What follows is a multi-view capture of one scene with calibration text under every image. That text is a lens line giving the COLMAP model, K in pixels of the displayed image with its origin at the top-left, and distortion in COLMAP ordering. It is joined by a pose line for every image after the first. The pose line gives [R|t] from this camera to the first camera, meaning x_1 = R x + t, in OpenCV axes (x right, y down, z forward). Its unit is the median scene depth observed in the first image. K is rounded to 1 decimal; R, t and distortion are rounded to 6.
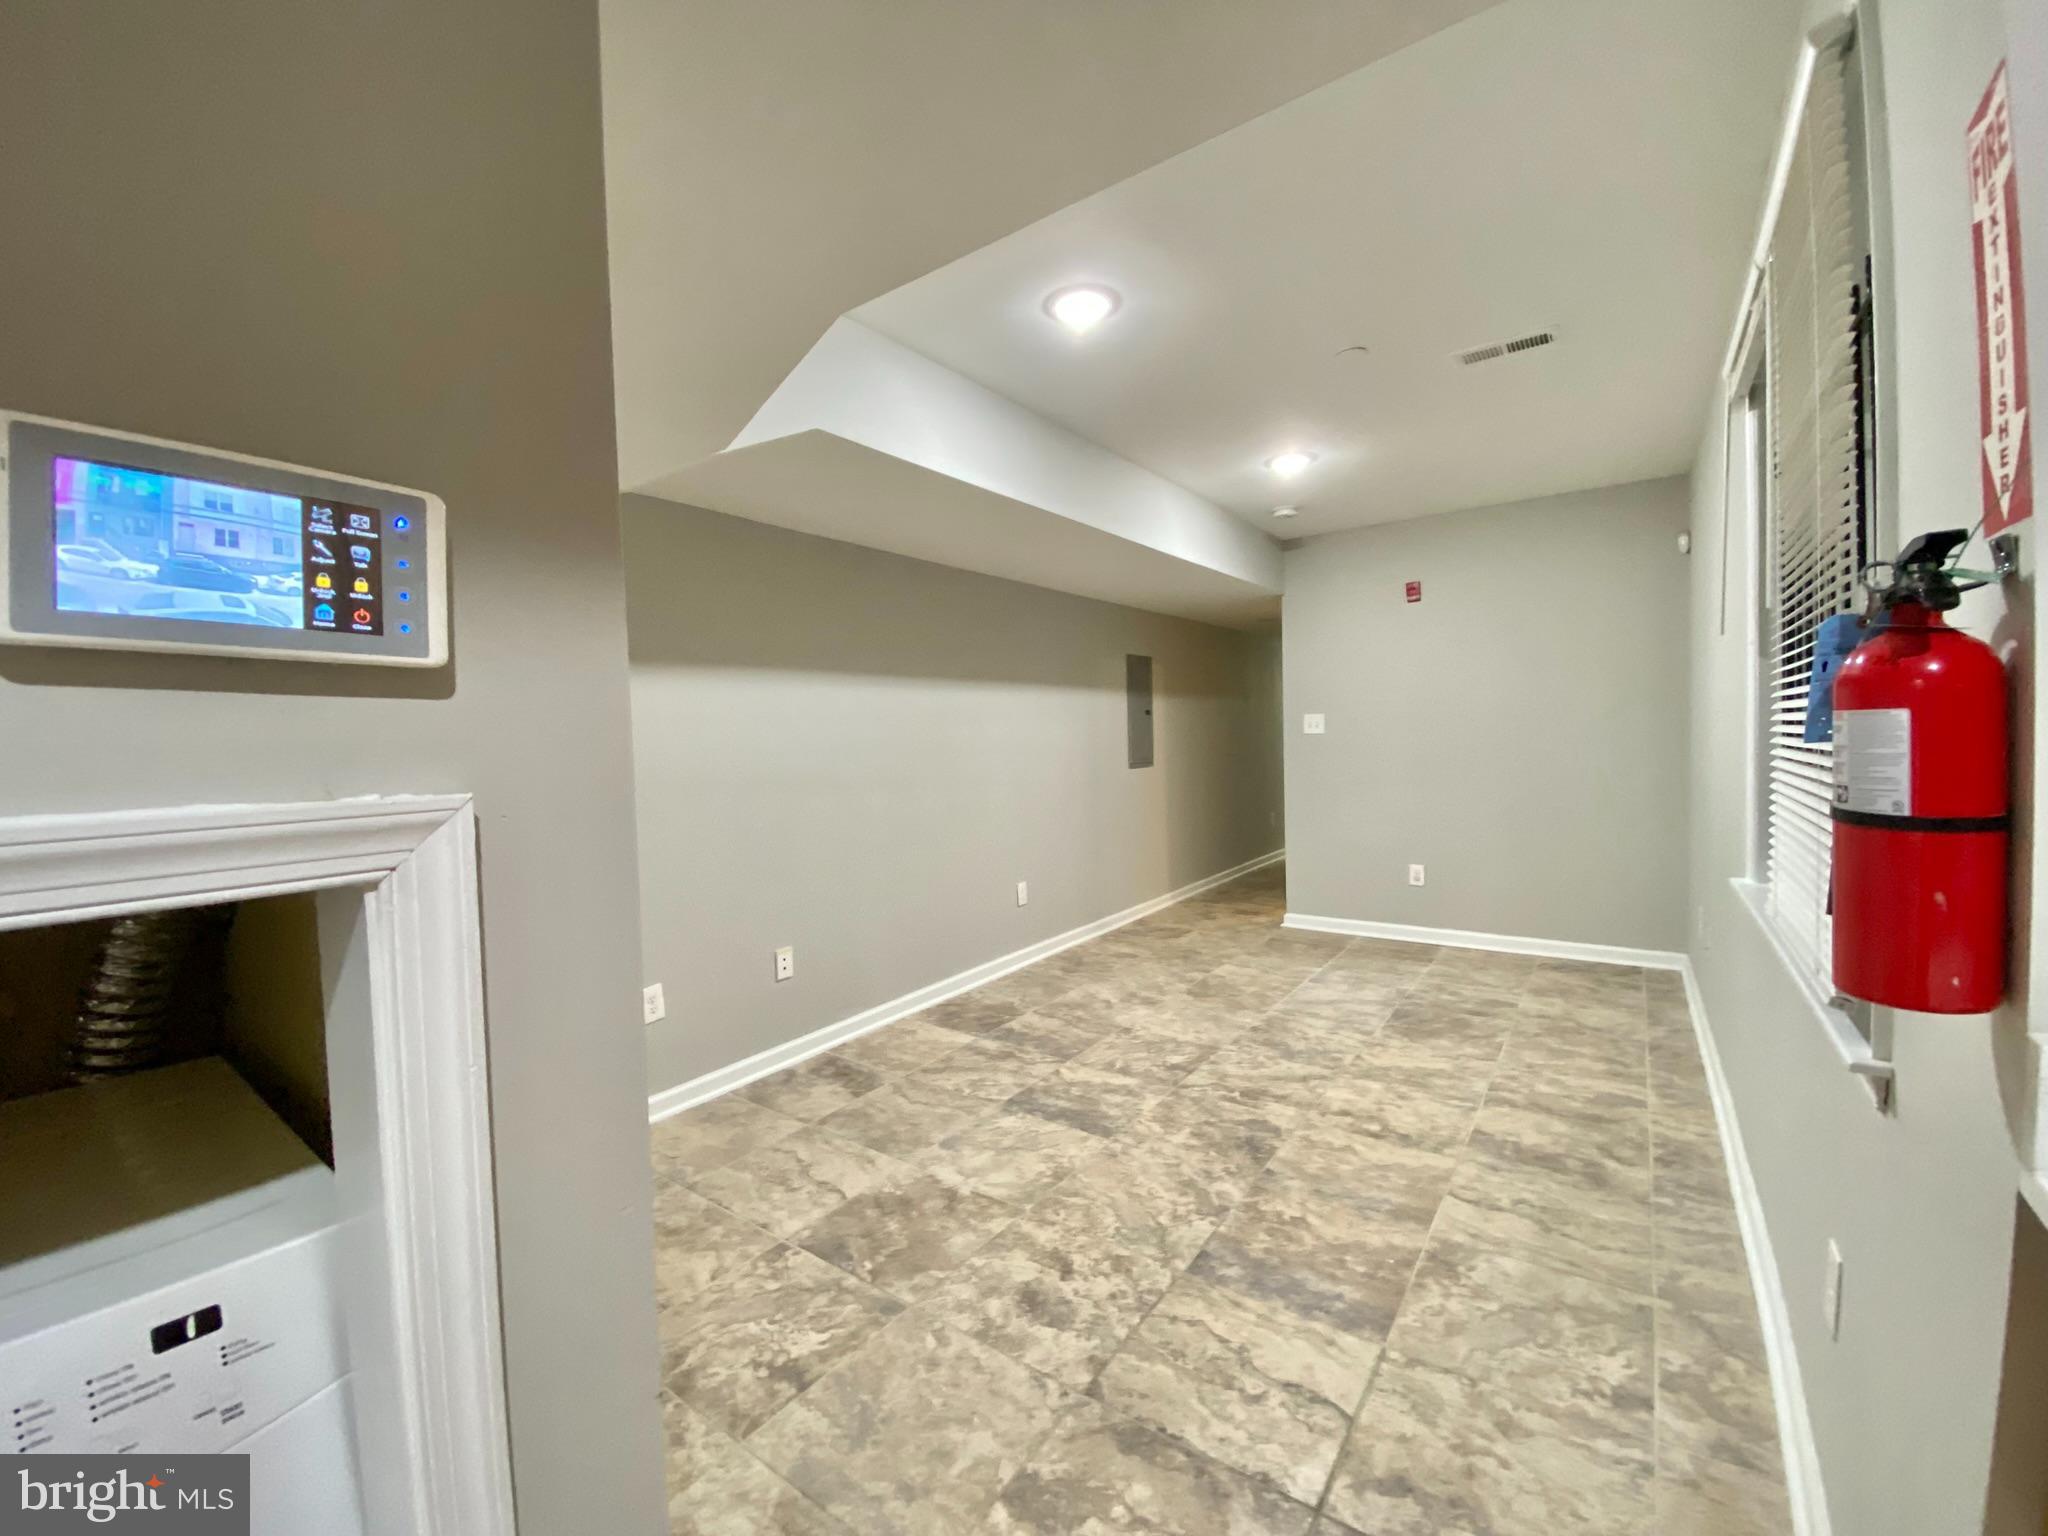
lens RADIAL K [[828.7, 0, 1027.5], [0, 828.7, 764.0], [0, 0, 1]] dist [0.016892, -0.018378]
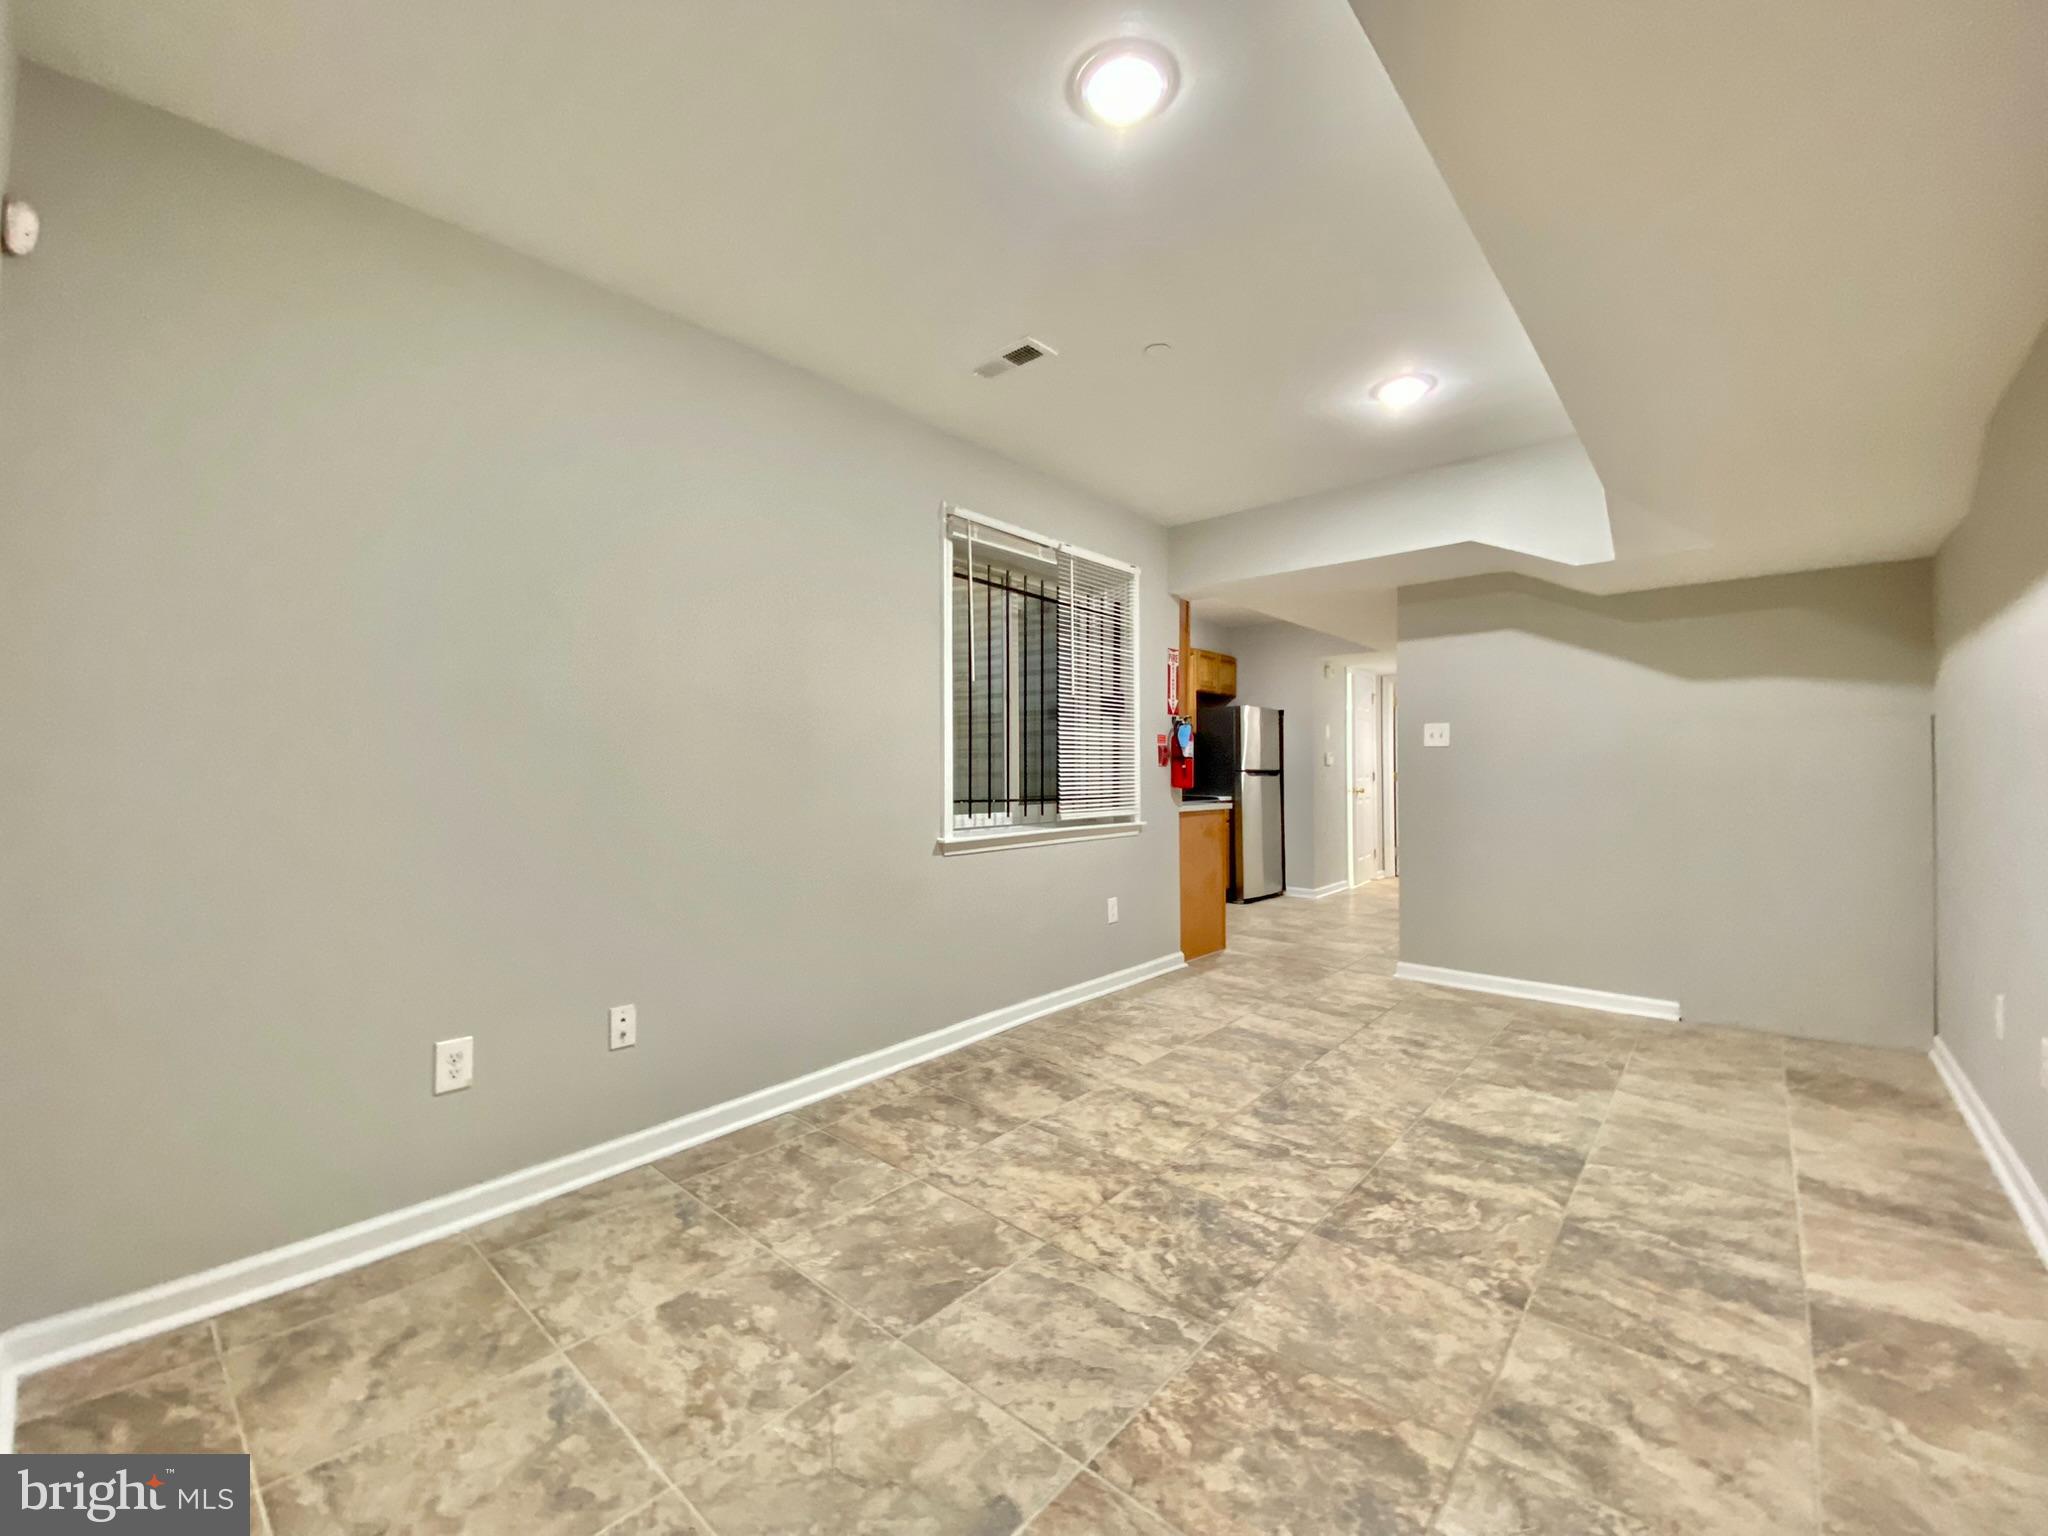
lens RADIAL K [[828.7, 0, 1027.5], [0, 828.7, 764.0], [0, 0, 1]] dist [0.016892, -0.018378]
pose [[-0.995503, 0.032766, 0.088882, 0.450362], [0.035299, 0.999010, 0.027079, -0.024333], [-0.087907, 0.030095, -0.995674, 1.929903]]
